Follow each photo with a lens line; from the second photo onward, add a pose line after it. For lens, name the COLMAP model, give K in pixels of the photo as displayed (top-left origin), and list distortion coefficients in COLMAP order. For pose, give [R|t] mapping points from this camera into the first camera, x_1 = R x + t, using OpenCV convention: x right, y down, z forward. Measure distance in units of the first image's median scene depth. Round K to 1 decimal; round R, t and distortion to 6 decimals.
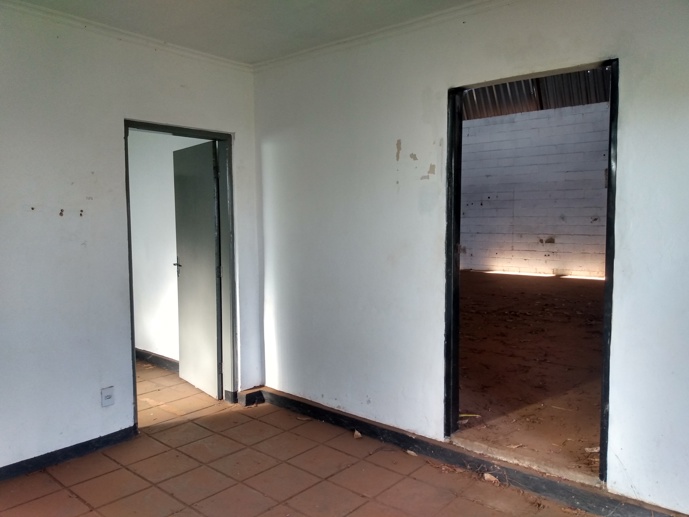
lens RADIAL K [[531.6, 0, 344.5], [0, 531.6, 258.5], [0, 0, 1]] dist [0.093692, -0.186100]
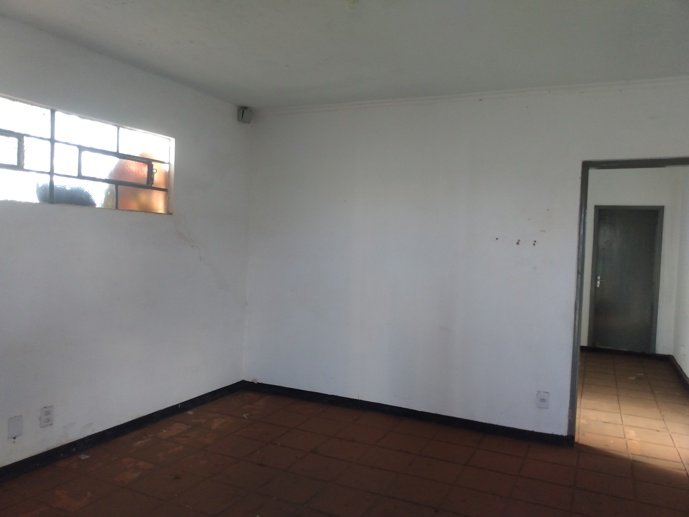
lens RADIAL K [[531.6, 0, 344.5], [0, 531.6, 258.5], [0, 0, 1]] dist [0.093692, -0.186100]
pose [[0.258530, 0.053913, -0.964498, 0.550784], [-0.109340, 0.993658, 0.026235, -0.032002], [0.959795, 0.098675, 0.262785, 0.243934]]
